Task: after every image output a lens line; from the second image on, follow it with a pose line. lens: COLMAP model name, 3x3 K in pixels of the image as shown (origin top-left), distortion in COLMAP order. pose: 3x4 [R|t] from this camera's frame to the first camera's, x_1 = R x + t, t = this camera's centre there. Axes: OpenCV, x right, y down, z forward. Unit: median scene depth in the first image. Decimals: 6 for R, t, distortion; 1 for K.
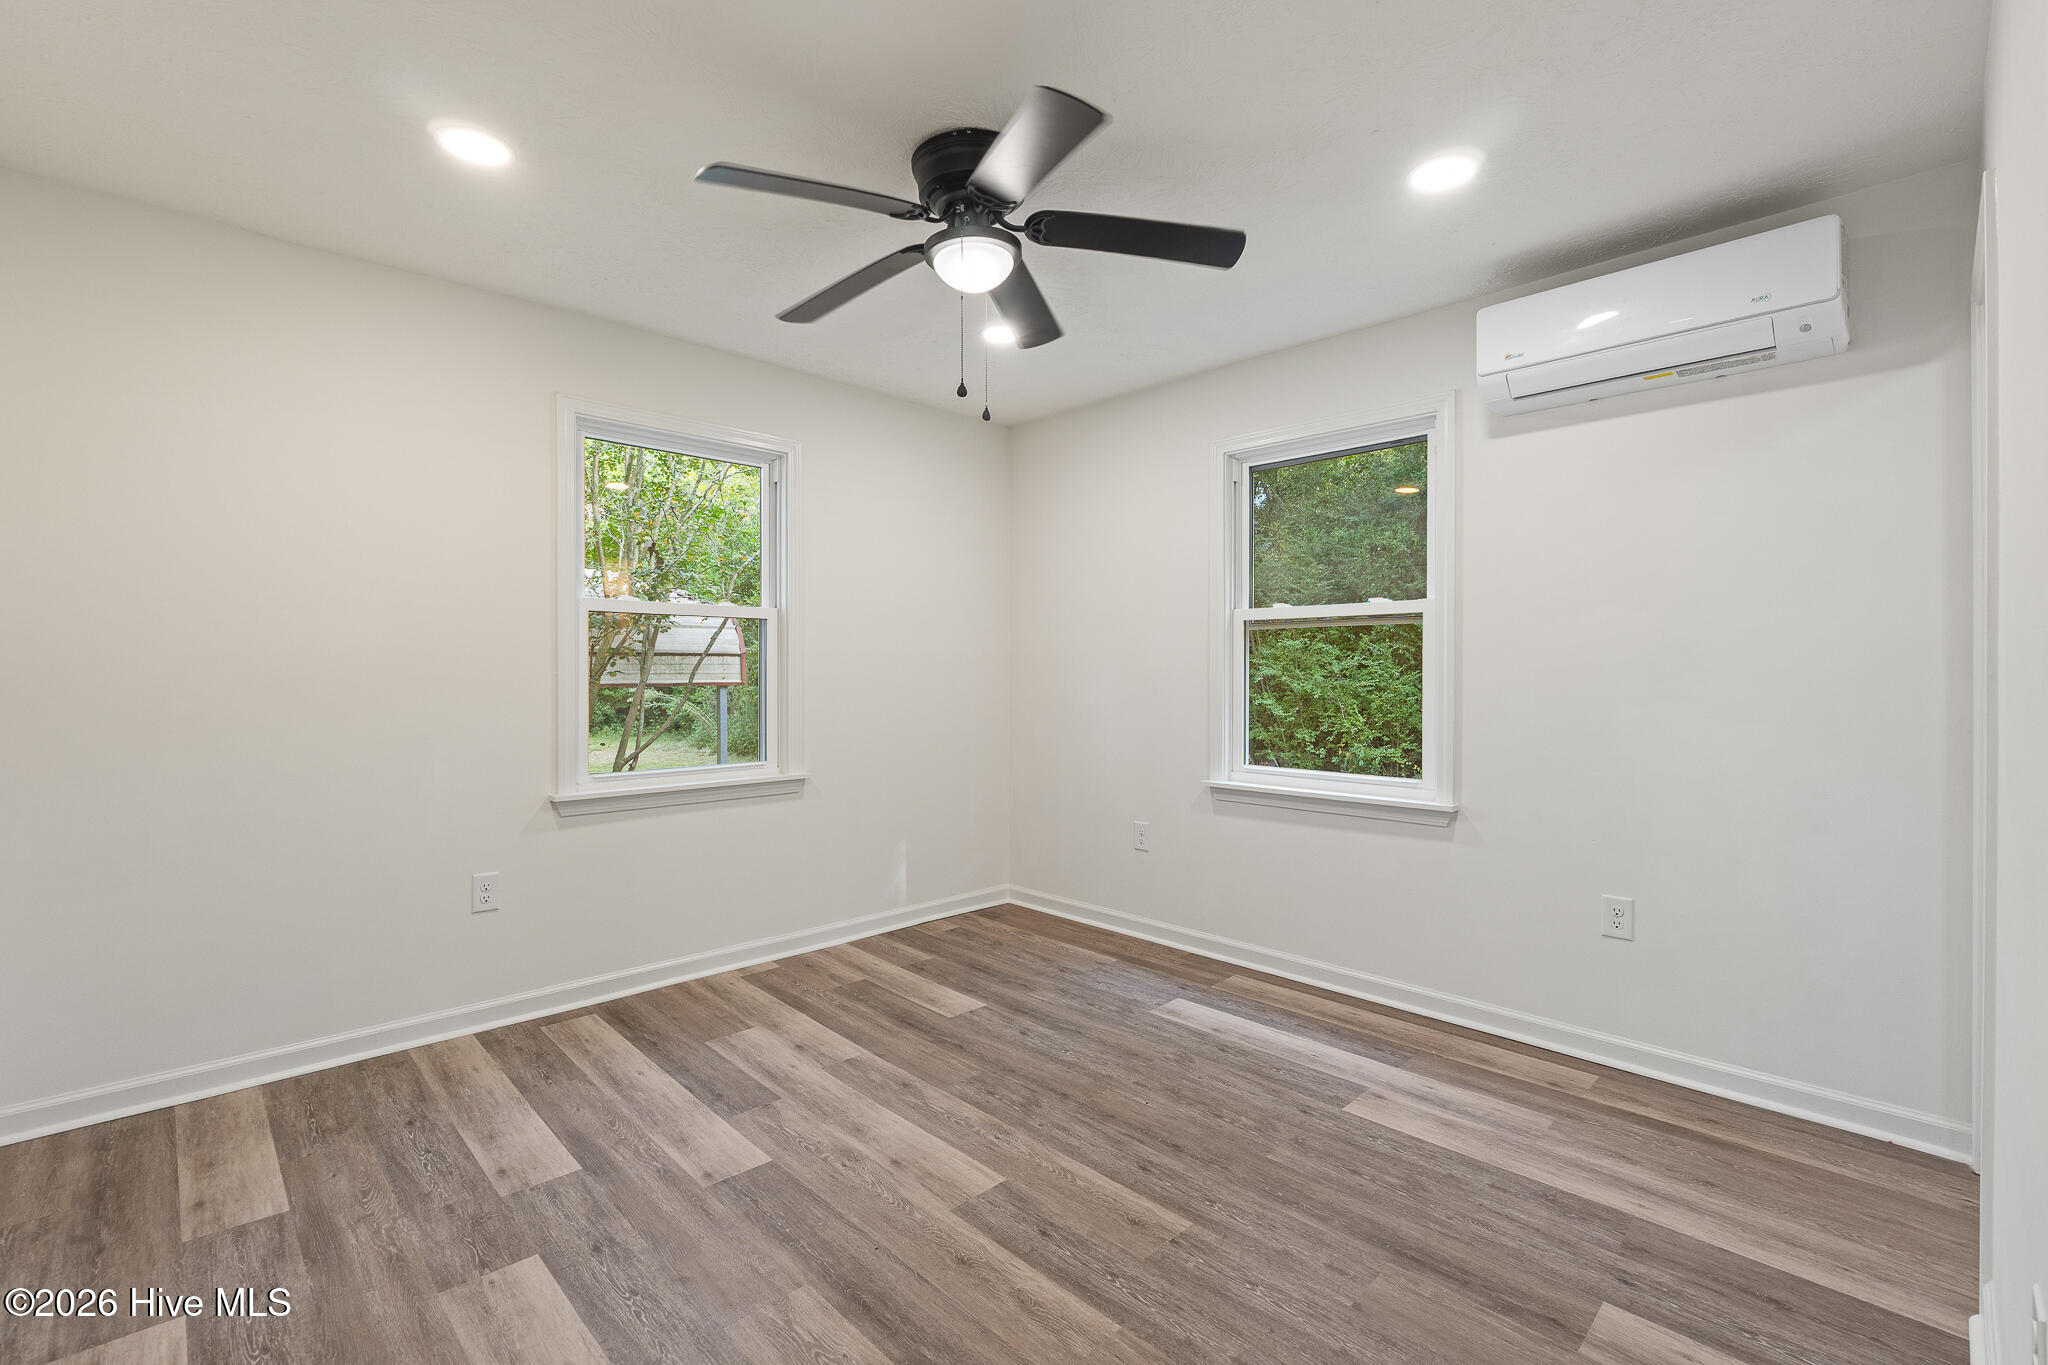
lens RADIAL K [[900.3, 0, 1015.2], [0, 900.3, 684.6], [0, 0, 1]] dist [-0.002915, -0.000650]
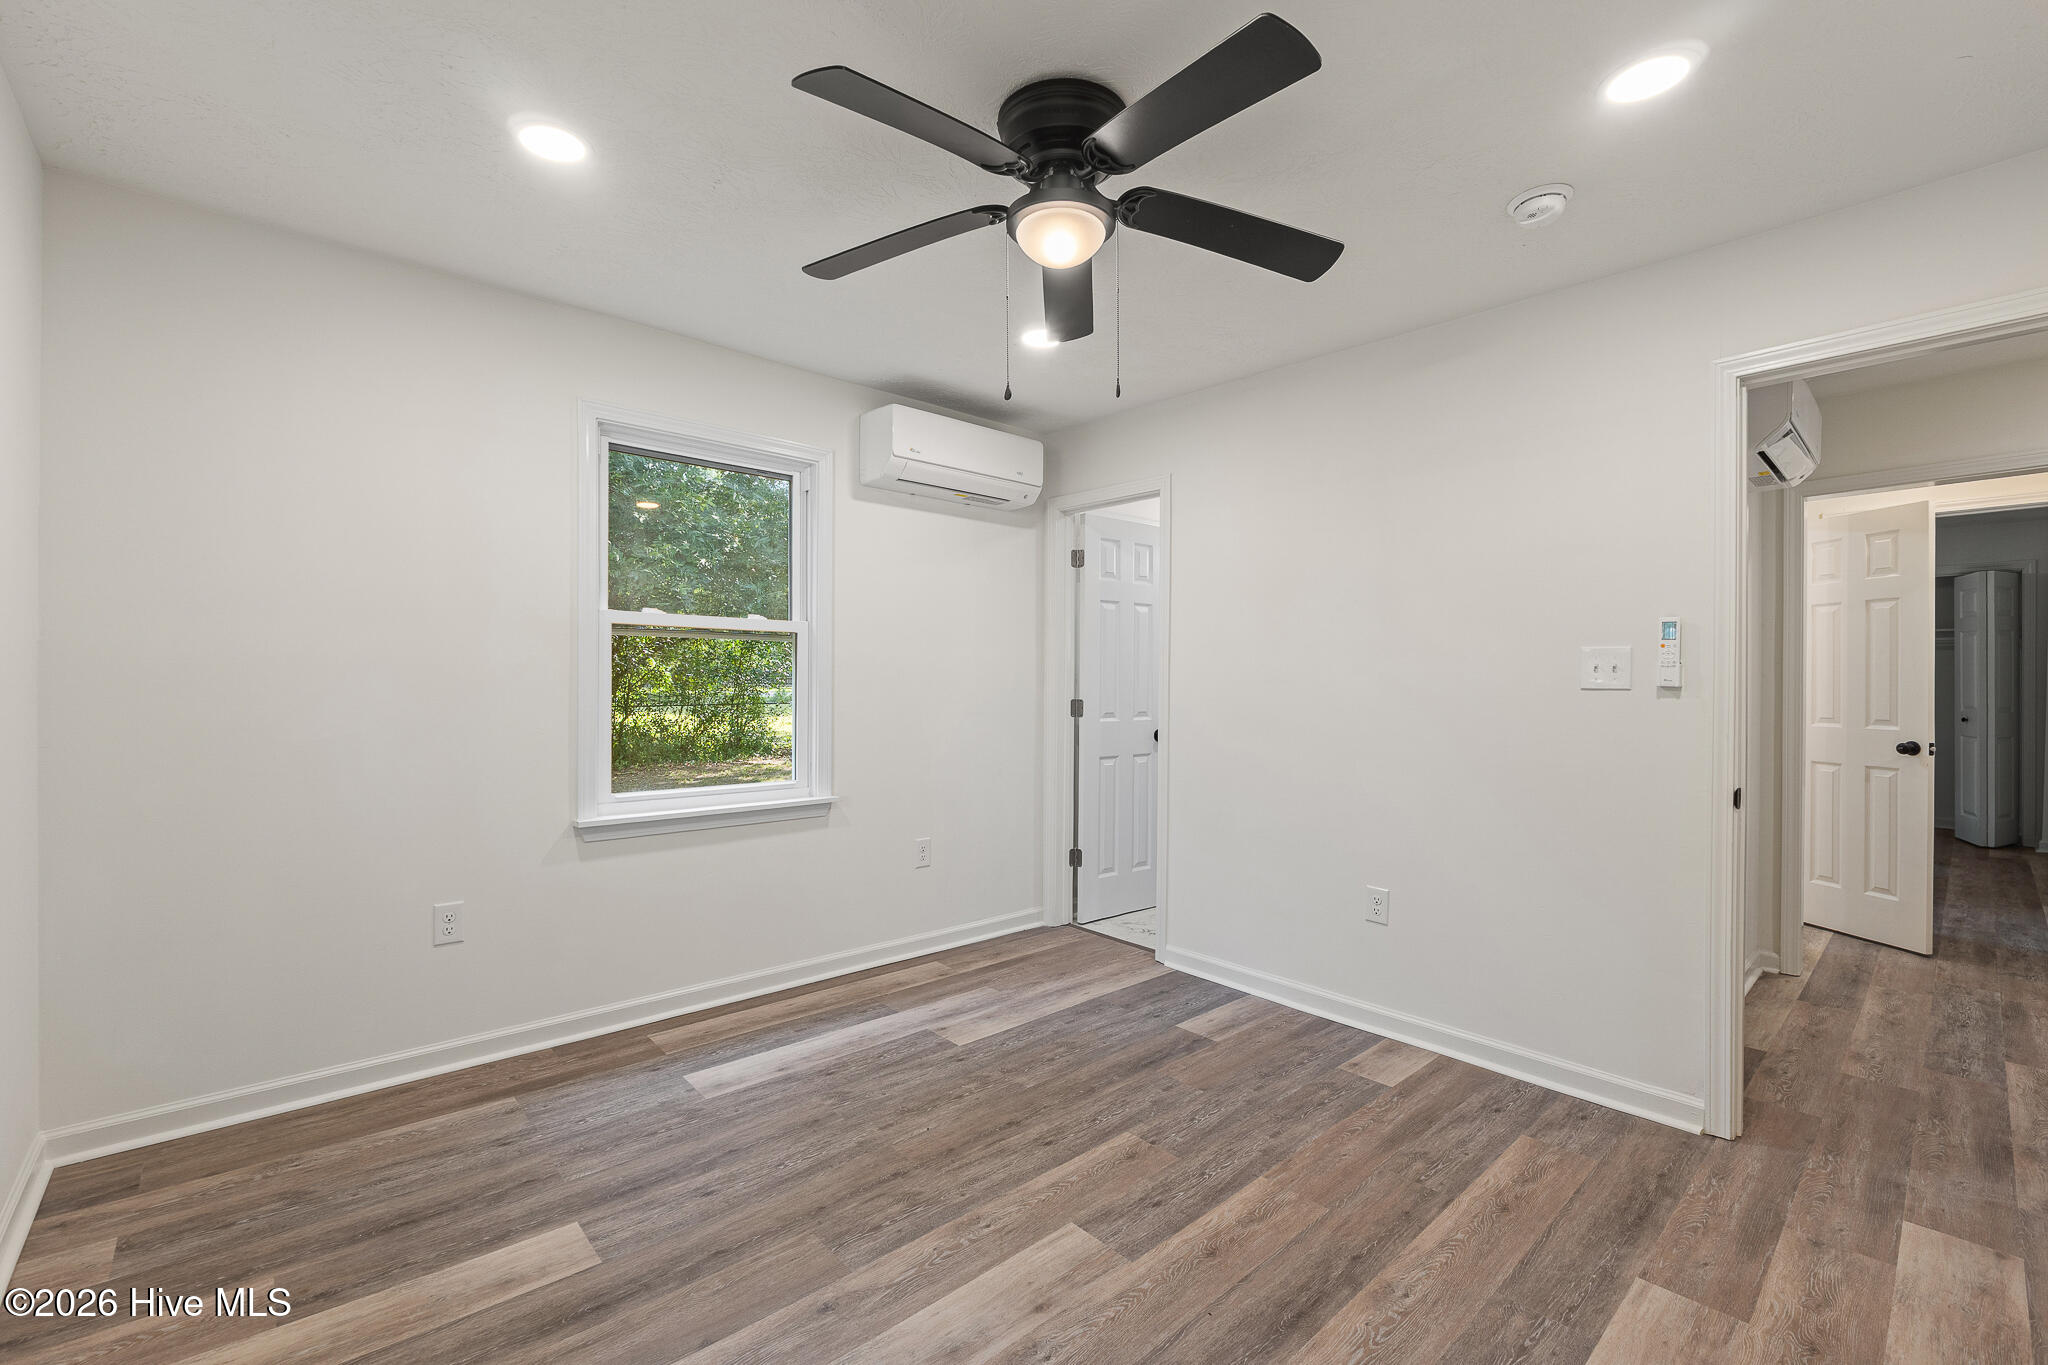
lens RADIAL K [[864.9, 0, 982.1], [0, 864.9, 681.8], [0, 0, 1]] dist [-0.010538, 0.000144]
pose [[0.054581, -0.002278, 0.998507, -0.875264], [0.007178, 0.999972, 0.001889, -0.025905], [-0.998484, 0.007064, 0.054596, 0.981281]]
